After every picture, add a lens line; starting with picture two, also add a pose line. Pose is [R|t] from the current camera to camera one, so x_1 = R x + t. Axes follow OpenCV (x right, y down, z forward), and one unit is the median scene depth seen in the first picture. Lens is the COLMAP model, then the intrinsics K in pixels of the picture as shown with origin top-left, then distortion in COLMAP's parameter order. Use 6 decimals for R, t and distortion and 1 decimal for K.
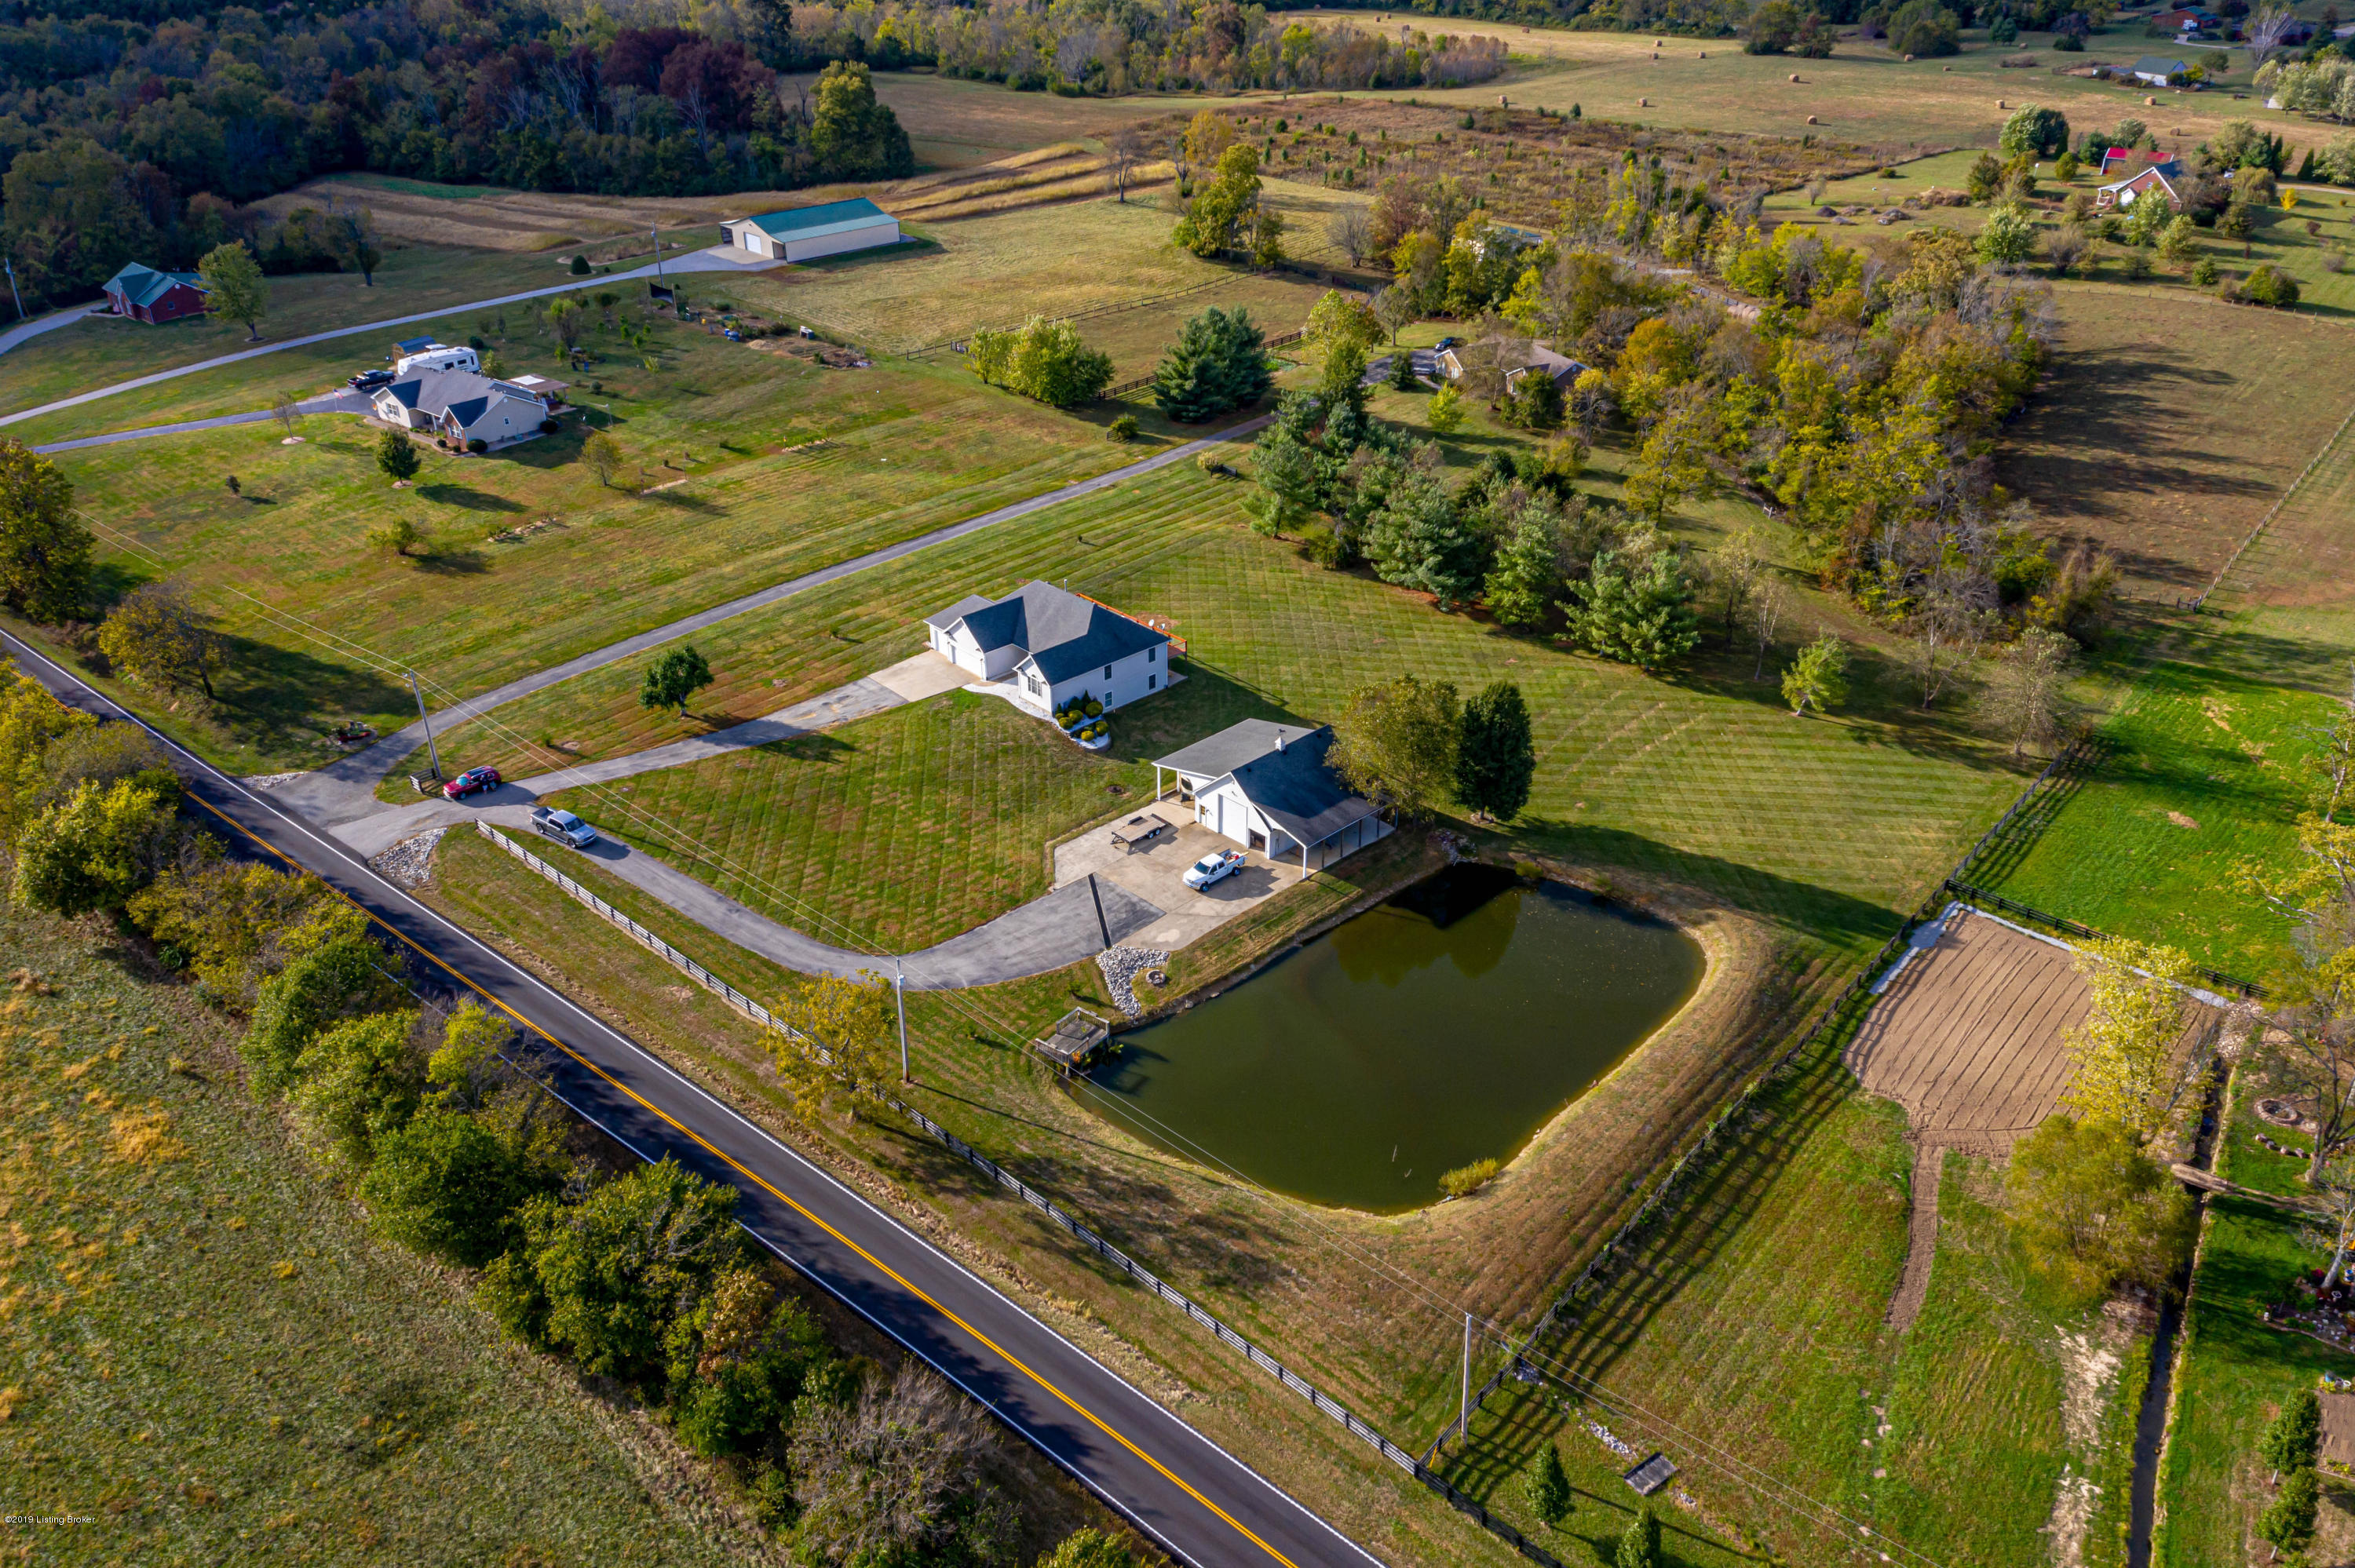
lens RADIAL K [[1761.9, 0, 1177.5], [0, 1761.9, 784.0], [0, 0, 1]] dist [0.230359, -0.306249]
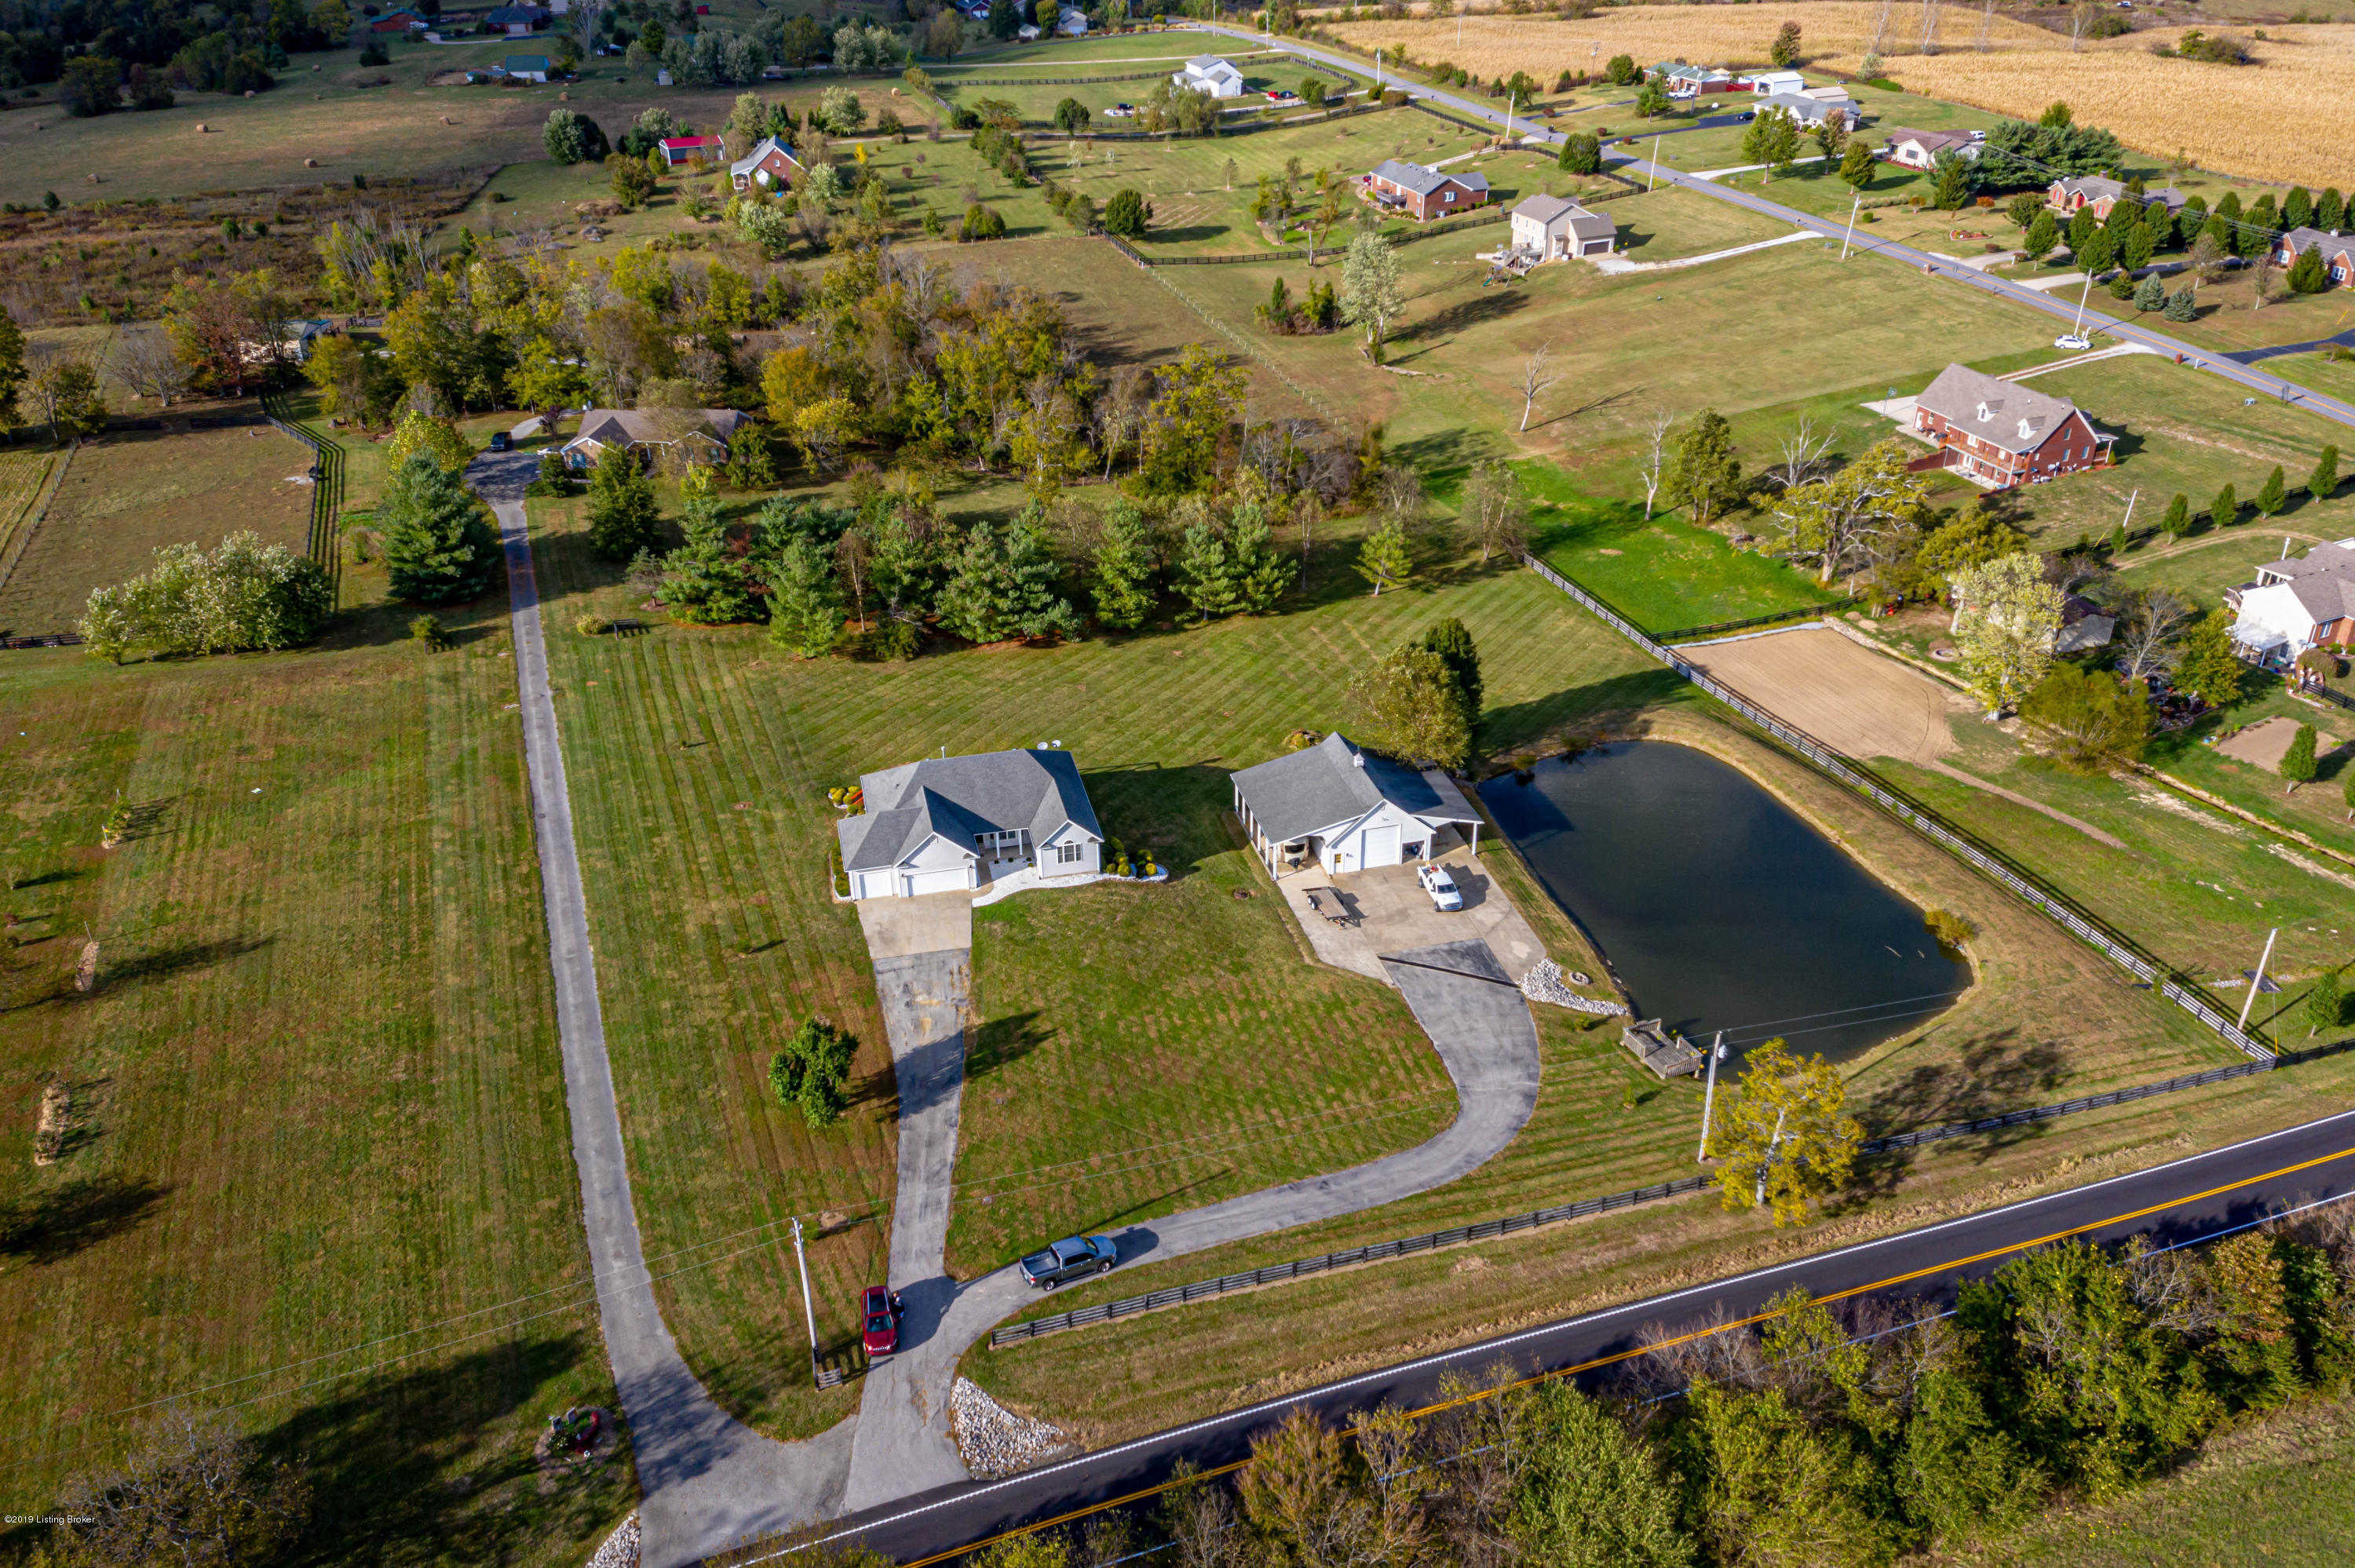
lens RADIAL K [[1769.9, 0, 1177.5], [0, 1769.9, 784.0], [0, 0, 1]] dist [0.239536, -0.318137]
pose [[0.497097, -0.424448, 0.756795, -0.756547], [0.431632, 0.877581, 0.208676, -0.264719], [-0.752721, 0.222924, 0.619448, 0.469726]]
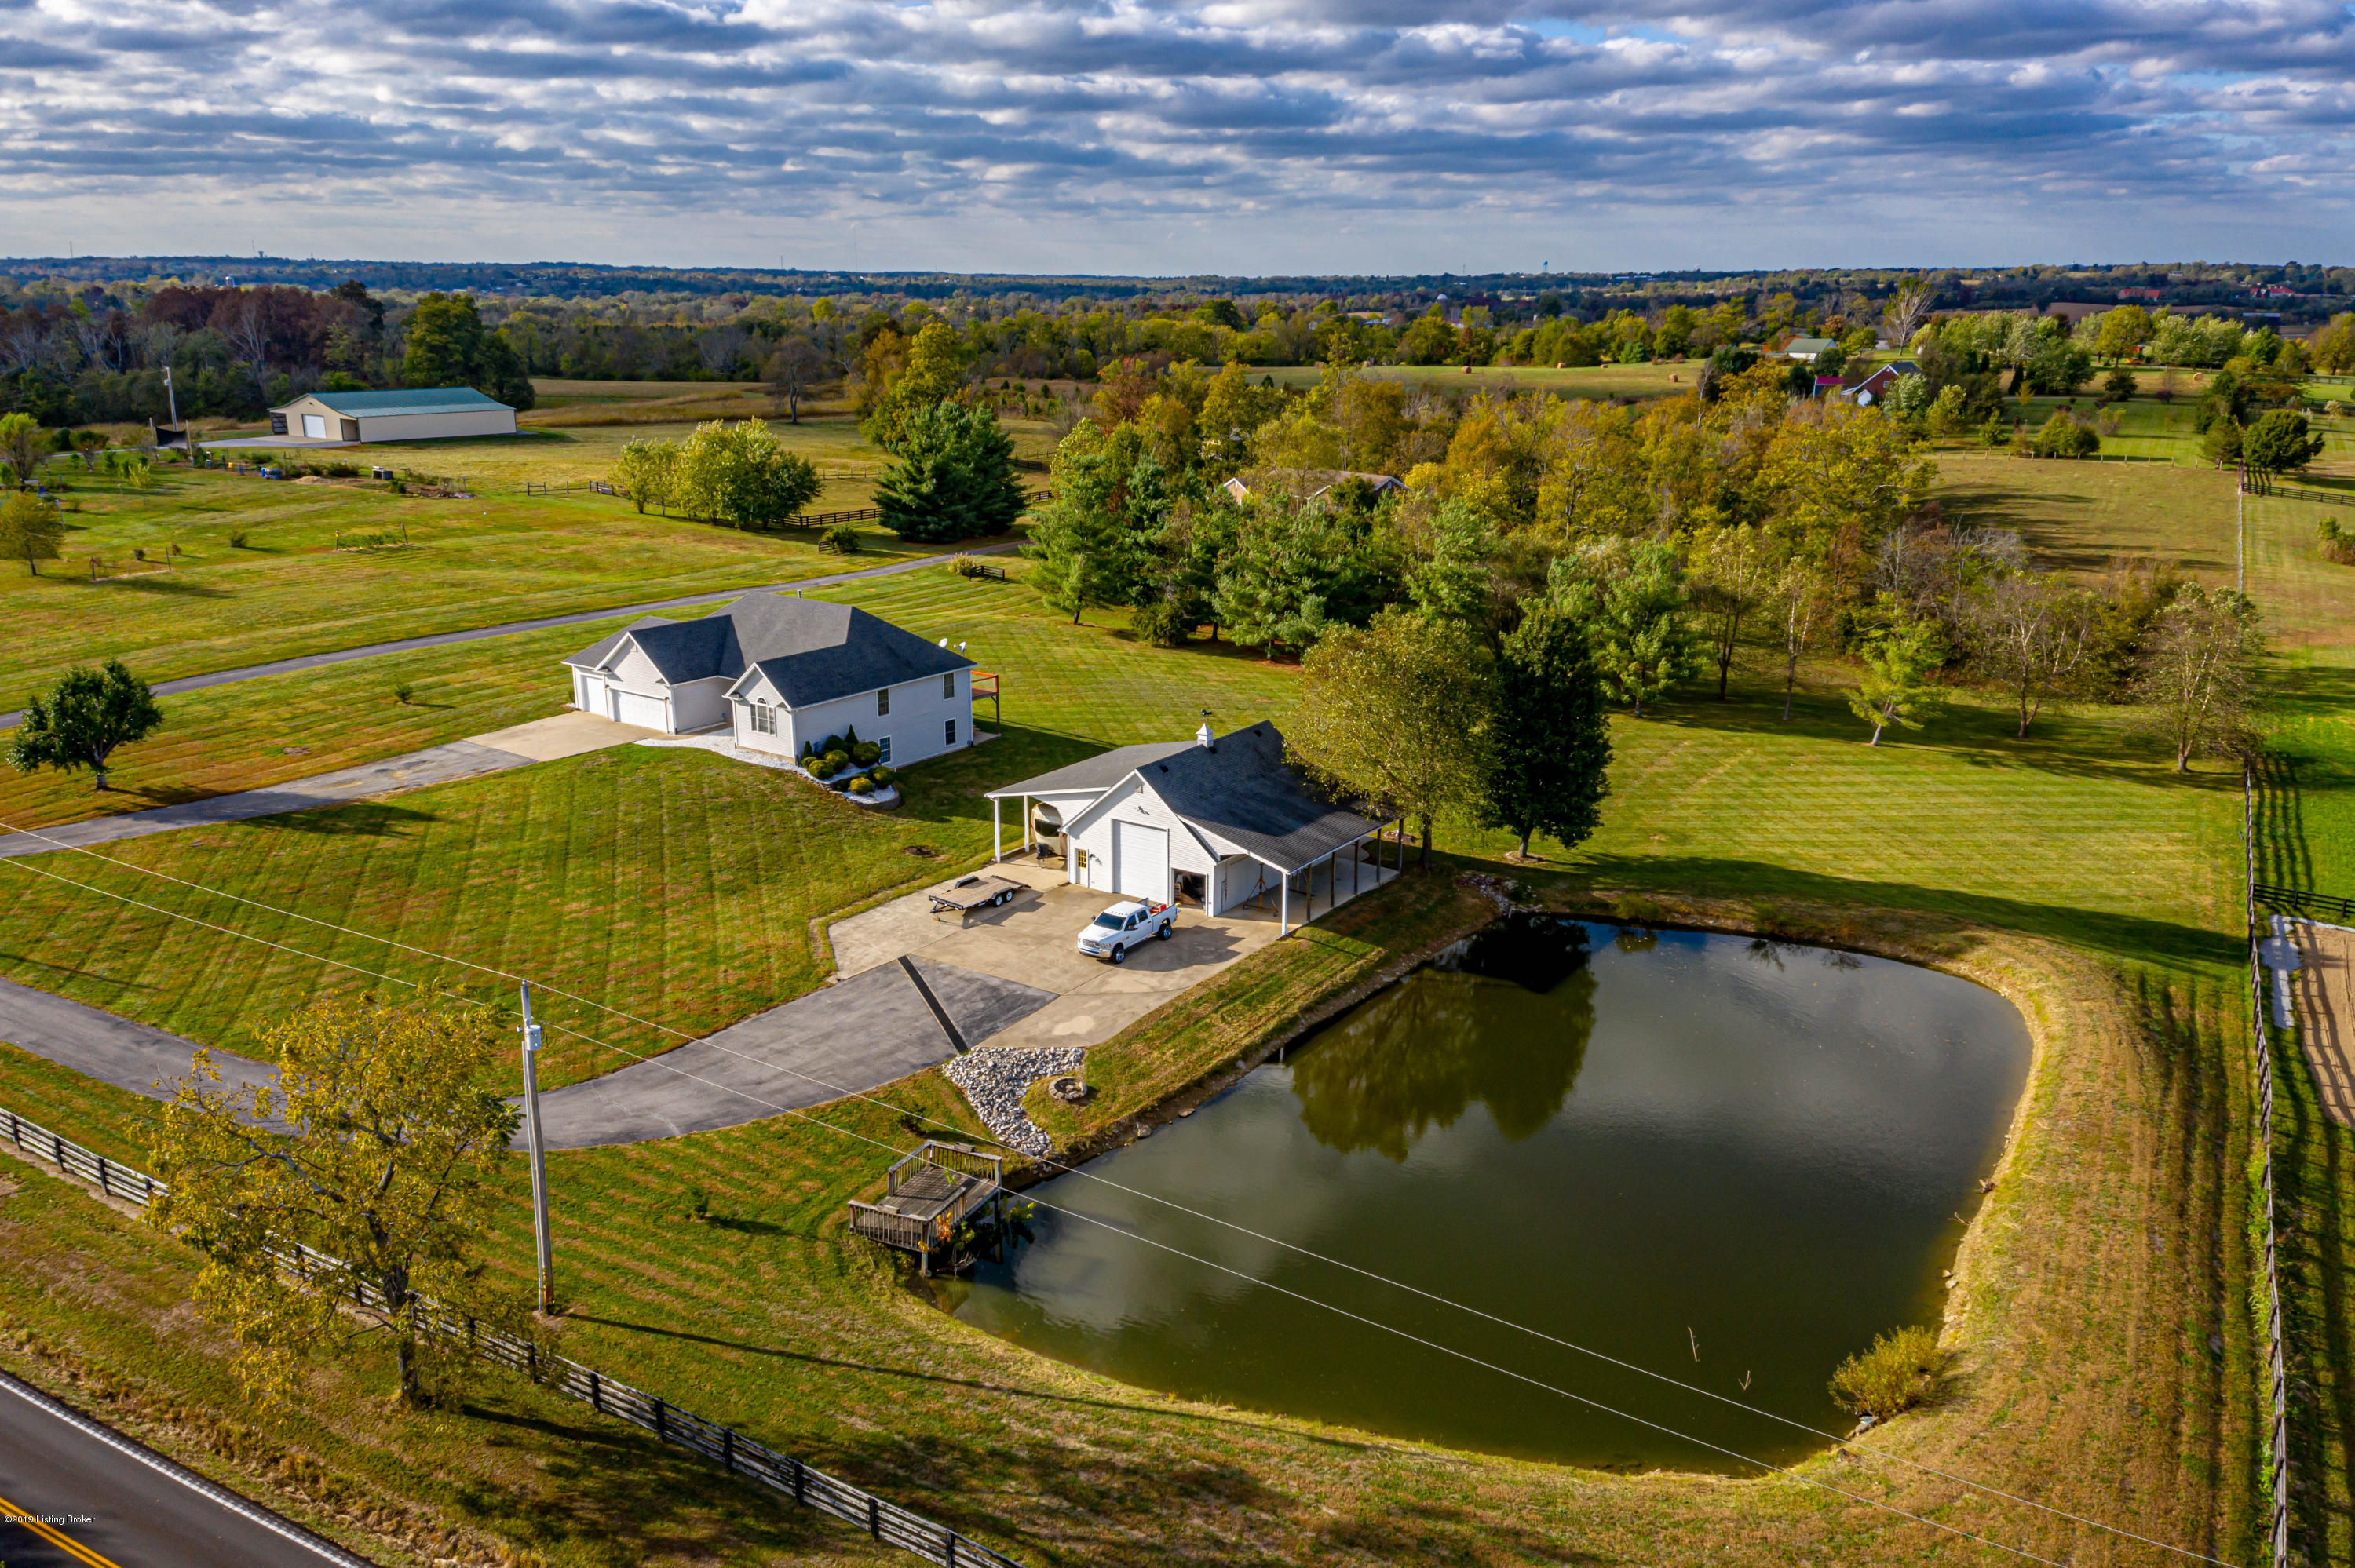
lens RADIAL K [[1769.9, 0, 1177.5], [0, 1769.9, 784.0], [0, 0, 1]] dist [0.239536, -0.318137]
pose [[0.979241, -0.046137, 0.197377, -0.070833], [0.090826, 0.970397, -0.223786, 0.127701], [-0.181209, 0.237068, 0.954443, 0.437080]]
